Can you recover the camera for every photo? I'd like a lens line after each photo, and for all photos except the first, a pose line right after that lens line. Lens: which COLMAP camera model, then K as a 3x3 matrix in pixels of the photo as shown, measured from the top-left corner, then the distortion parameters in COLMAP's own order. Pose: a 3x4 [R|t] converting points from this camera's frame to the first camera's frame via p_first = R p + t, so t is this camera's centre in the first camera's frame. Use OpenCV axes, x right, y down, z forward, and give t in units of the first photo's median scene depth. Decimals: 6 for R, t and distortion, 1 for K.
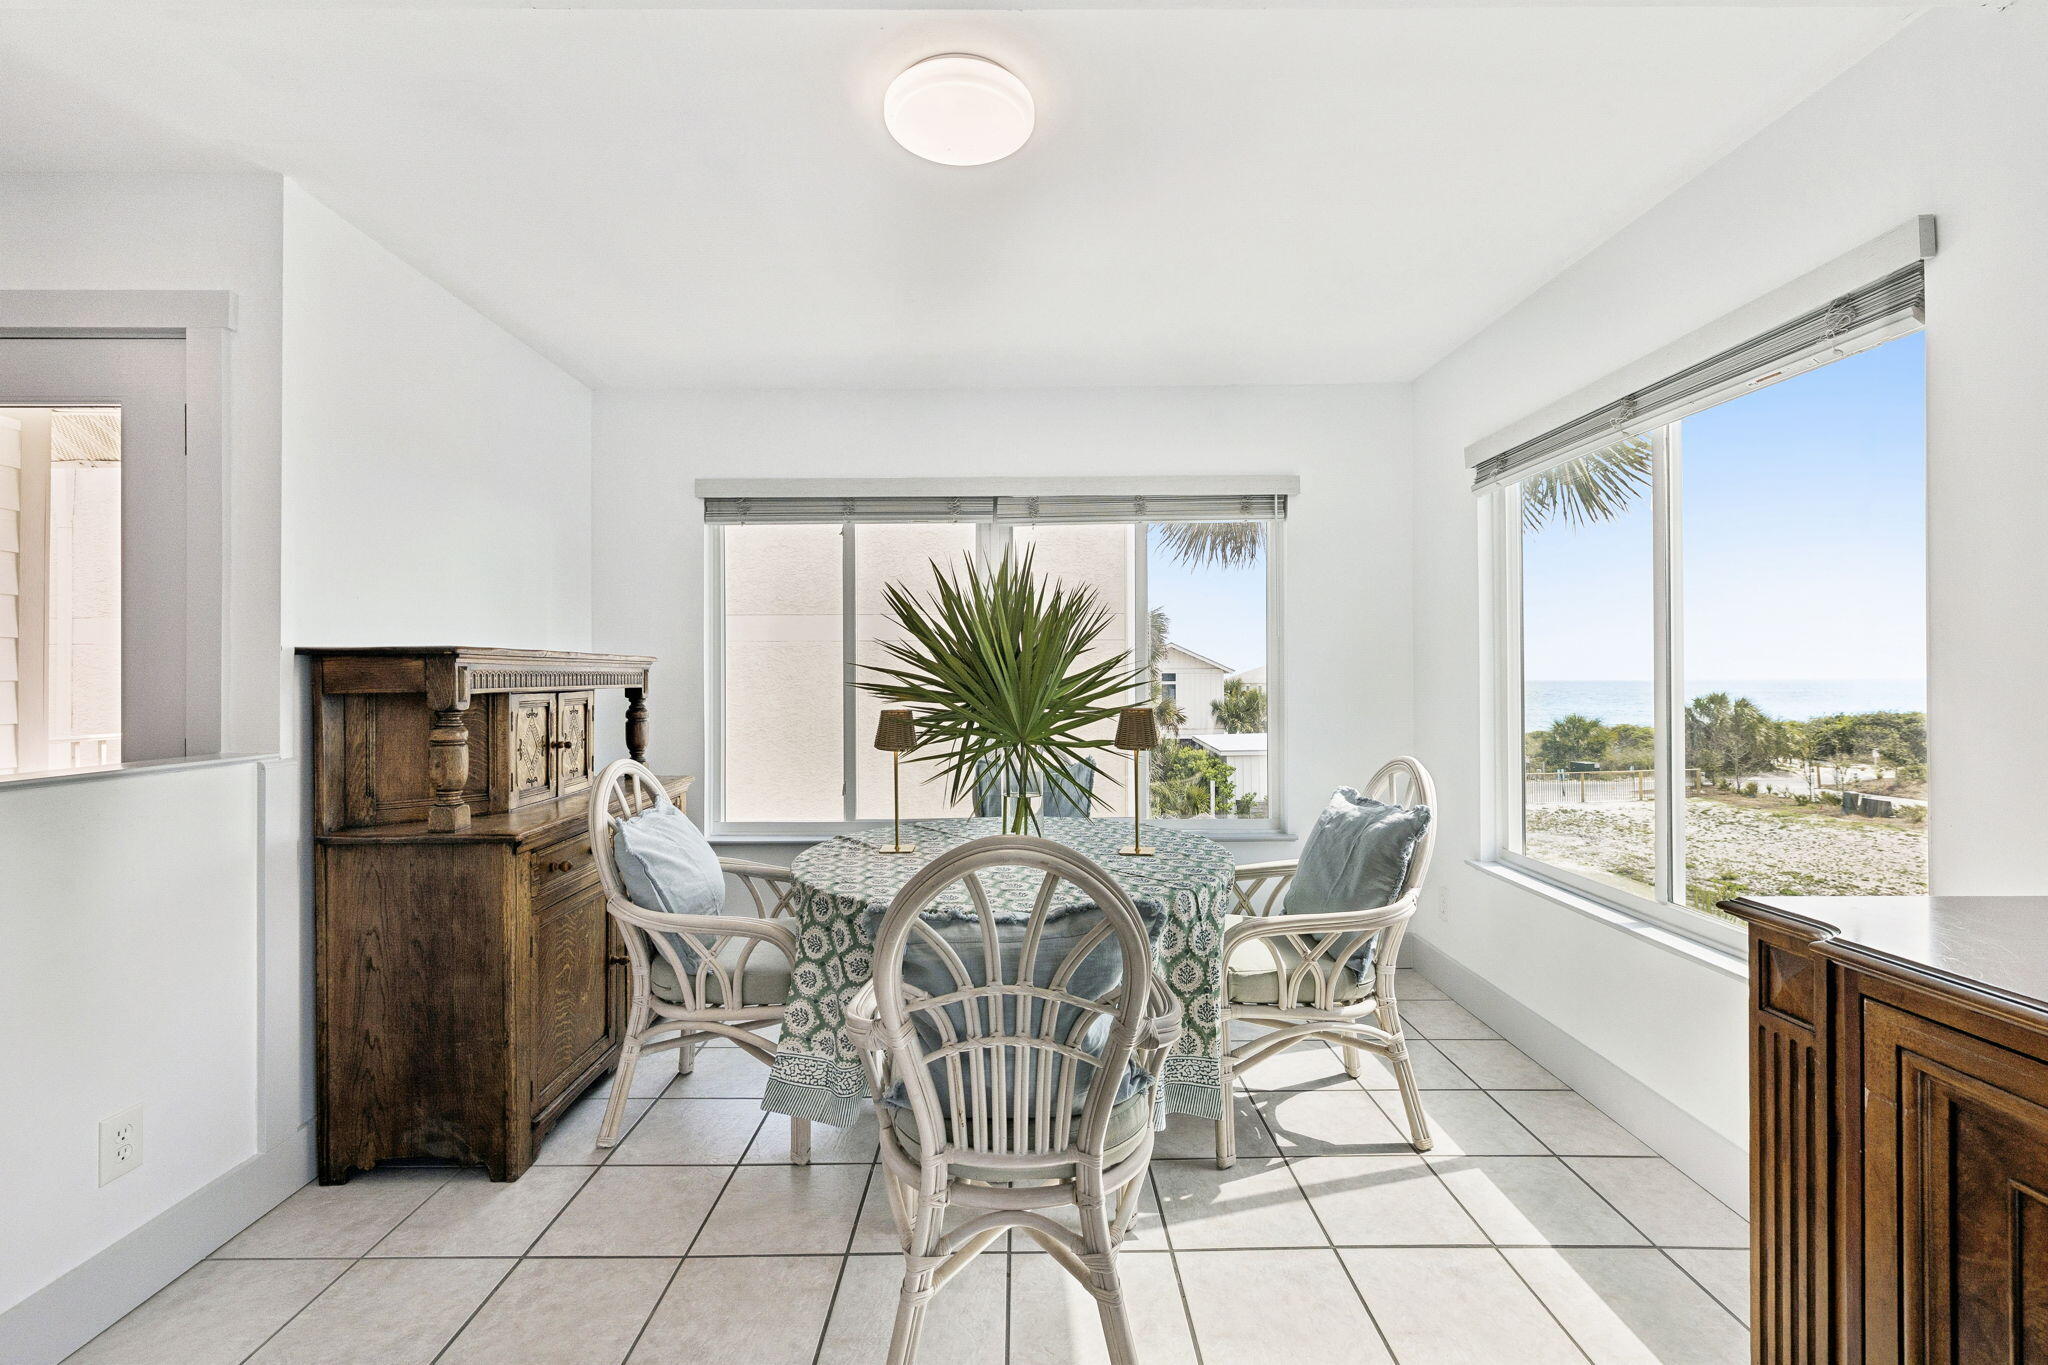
lens RADIAL K [[870.0, 0, 1021.5], [0, 870.0, 675.0], [0, 0, 1]] dist [0.001252, 0.000104]
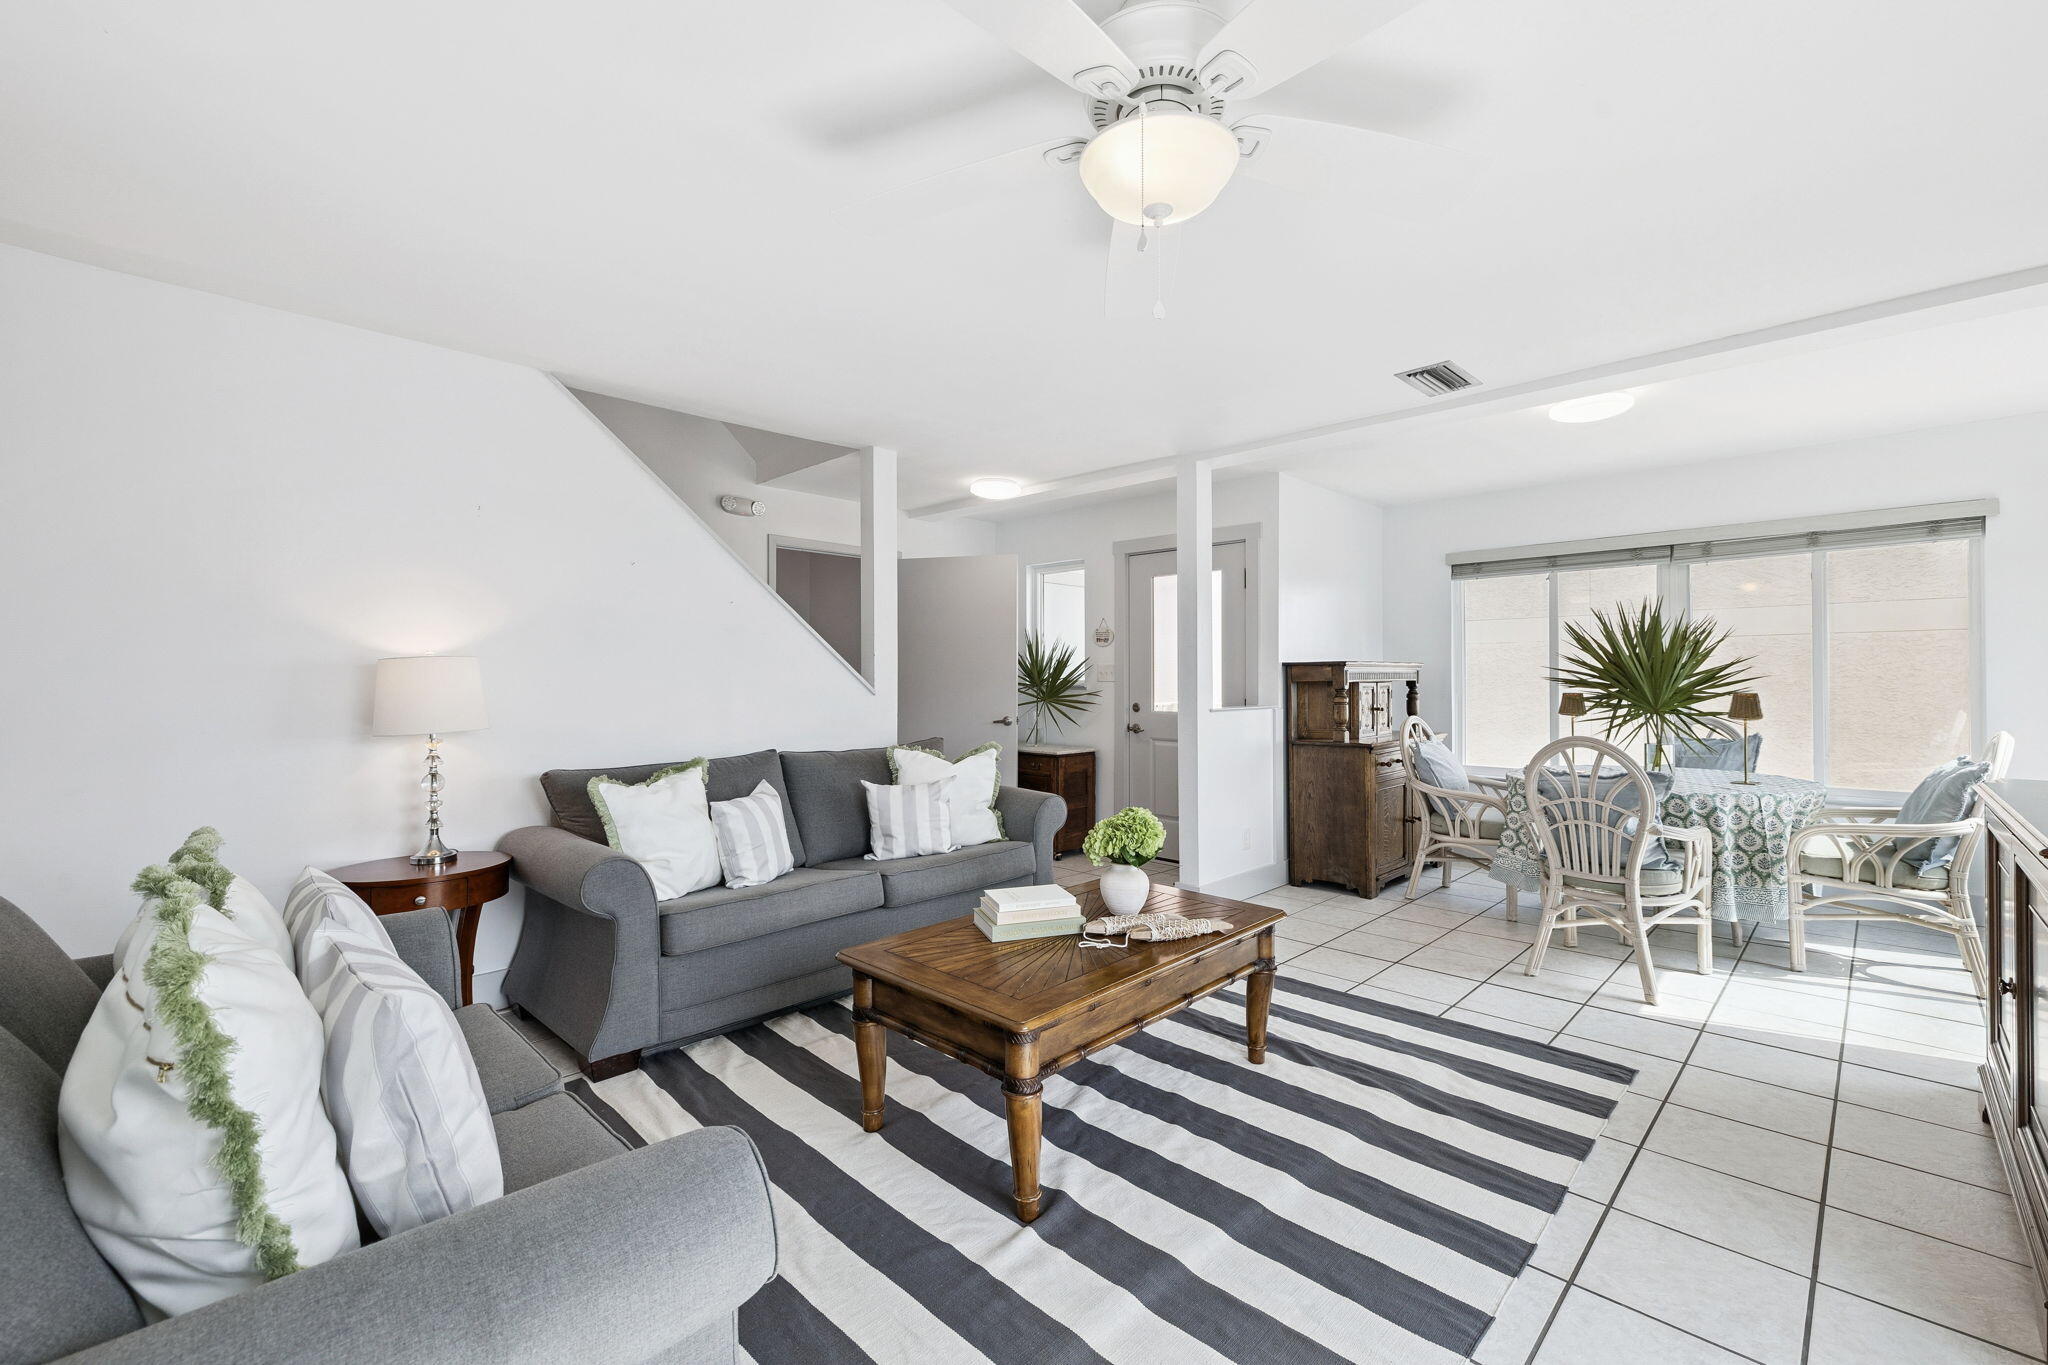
lens RADIAL K [[870.0, 0, 1021.5], [0, 870.0, 675.0], [0, 0, 1]] dist [0.001252, 0.000104]
pose [[0.703239, -0.002205, -0.710950, 0.361928], [0.004357, 0.999990, 0.001208, -0.002717], [0.710940, -0.003947, 0.703242, -1.155005]]
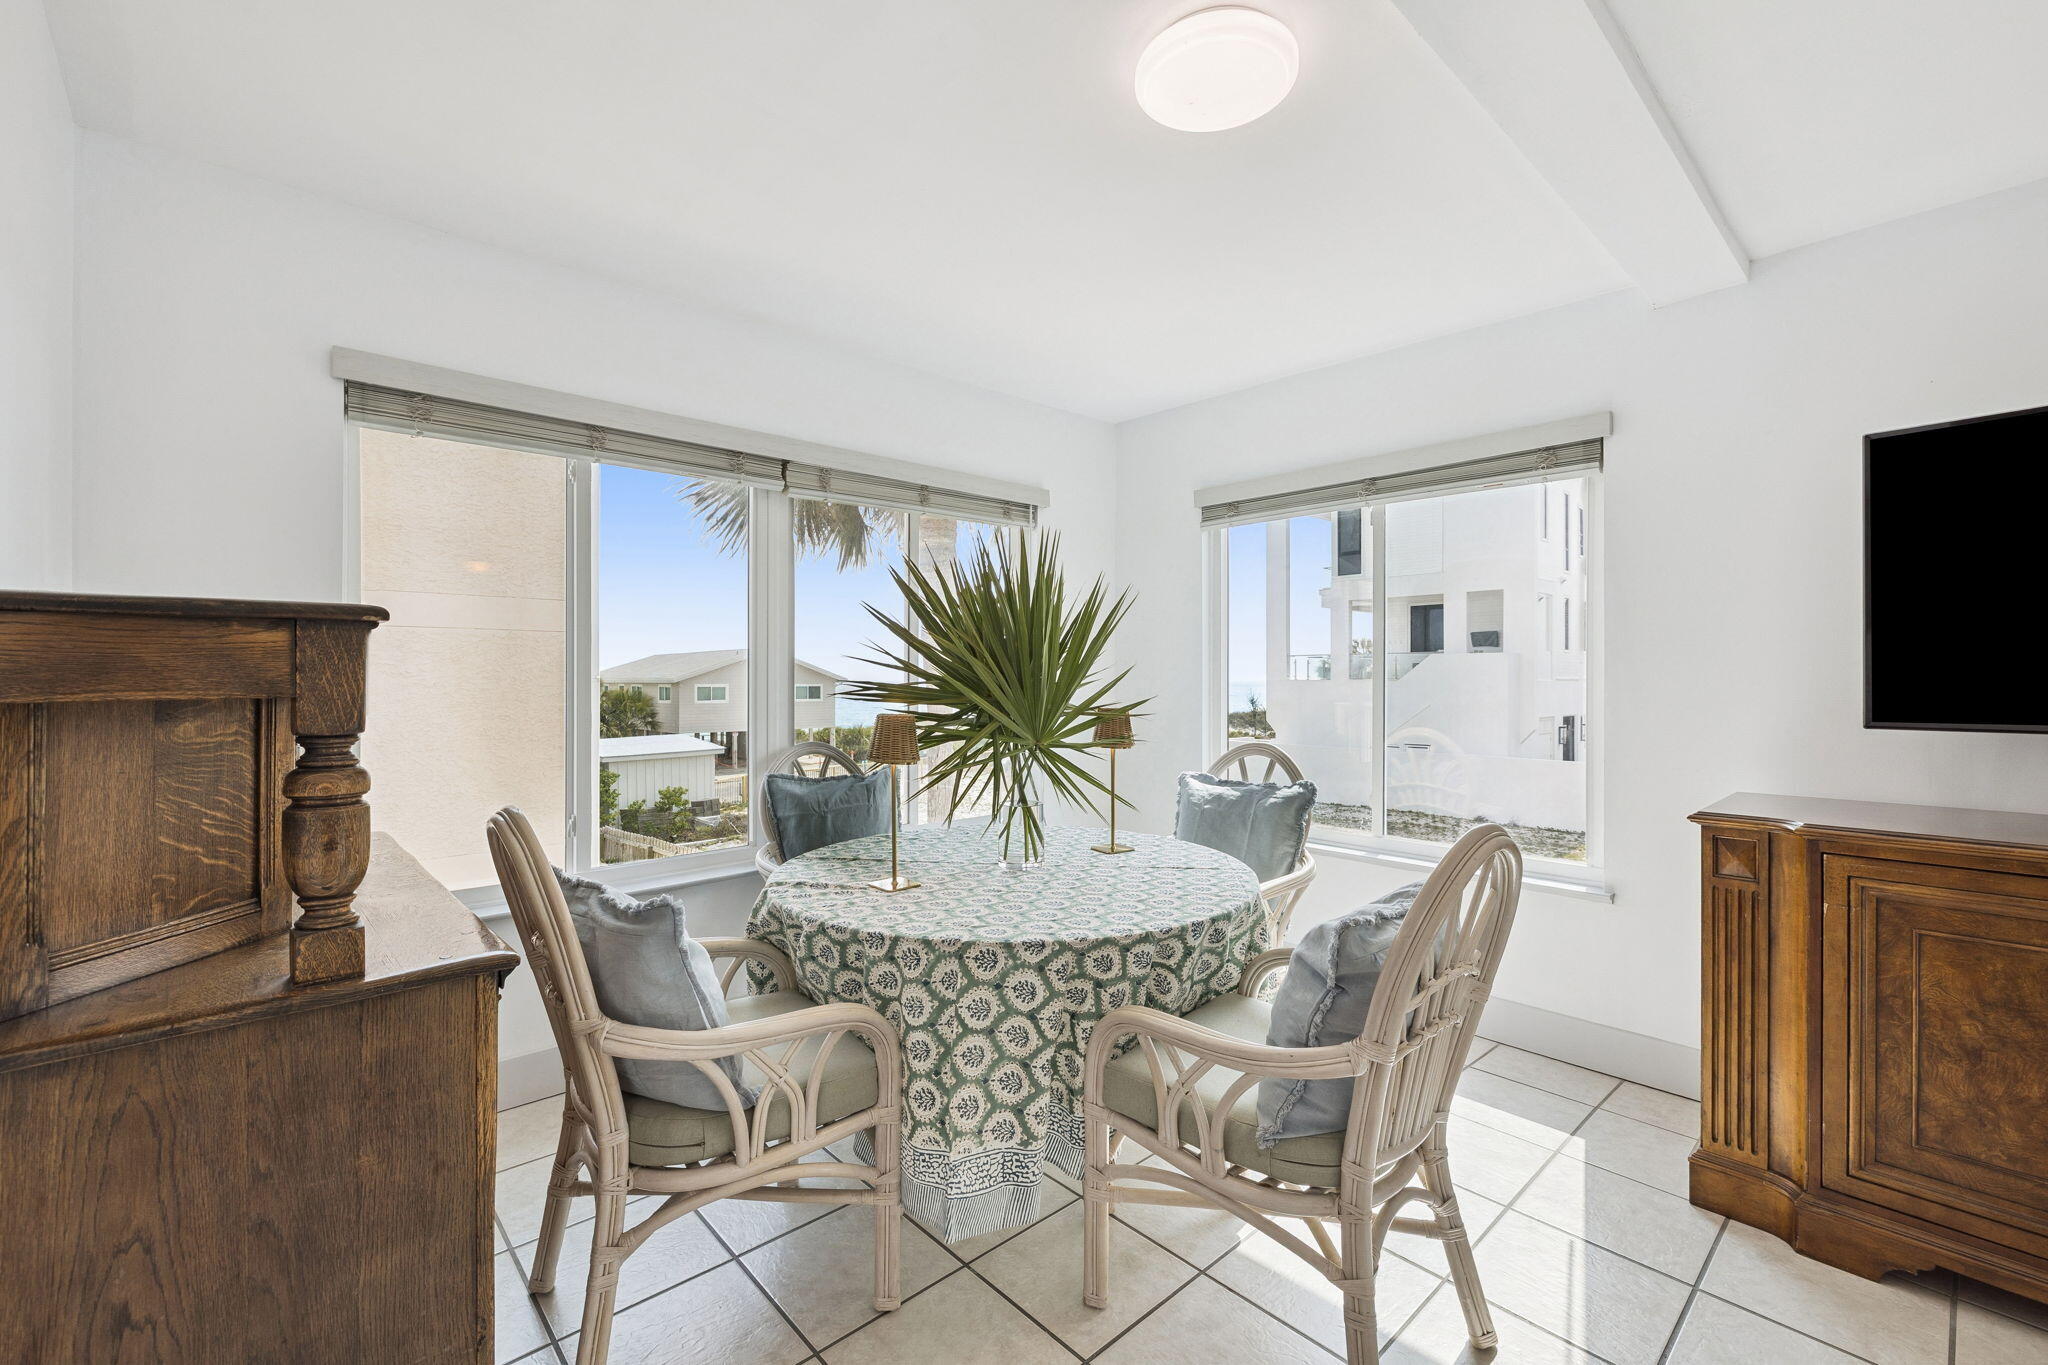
lens RADIAL K [[870.0, 0, 1021.5], [0, 870.0, 675.0], [0, 0, 1]] dist [0.001252, 0.000104]
pose [[0.738651, 0.007049, 0.674051, -0.677619], [-0.007080, 0.999971, -0.002699, 0.005534], [-0.674051, -0.002779, 0.738680, 0.353855]]
